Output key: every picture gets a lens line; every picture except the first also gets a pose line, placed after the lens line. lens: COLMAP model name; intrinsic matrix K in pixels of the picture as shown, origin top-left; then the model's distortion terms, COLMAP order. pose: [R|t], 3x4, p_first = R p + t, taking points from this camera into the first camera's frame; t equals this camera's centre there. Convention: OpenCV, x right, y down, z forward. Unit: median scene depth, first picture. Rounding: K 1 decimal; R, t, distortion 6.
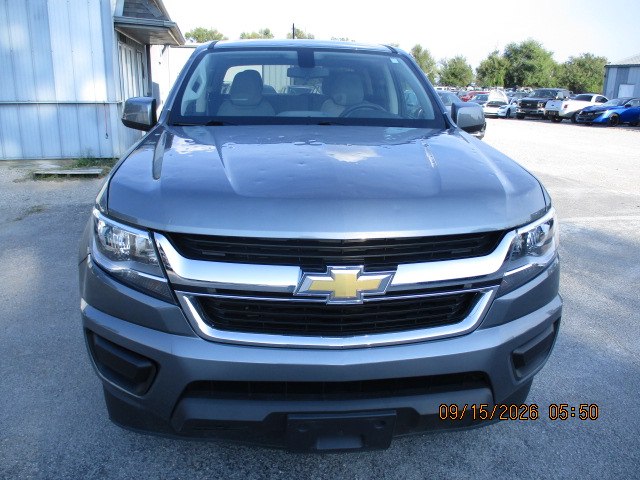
lens RADIAL K [[537.4, 0, 314.4], [0, 537.4, 238.1], [0, 0, 1]] dist [-0.024077, 0.005779]
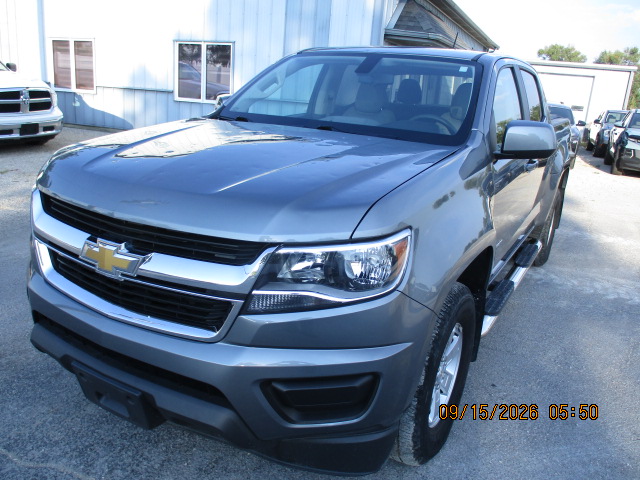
lens RADIAL K [[540.6, 0, 313.0], [0, 540.6, 246.6], [0, 0, 1]] dist [-0.038137, -0.003865]
pose [[0.817058, 0.203677, -0.539382, 0.875757], [-0.210733, 0.976293, 0.049441, -0.069896], [0.536664, 0.073270, 0.840609, 0.271139]]
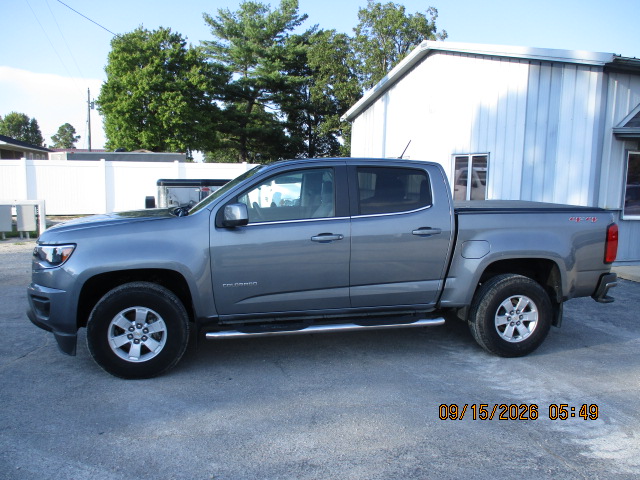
lens RADIAL K [[546.9, 0, 320.0], [0, 546.9, 240.0], [0, 0, 1]] dist [-0.026759, 0.006268]
pose [[0.133344, 0.108211, -0.985145, 3.000767], [-0.291647, 0.954291, 0.065346, -0.583846], [0.947186, 0.278601, 0.158808, 1.836079]]
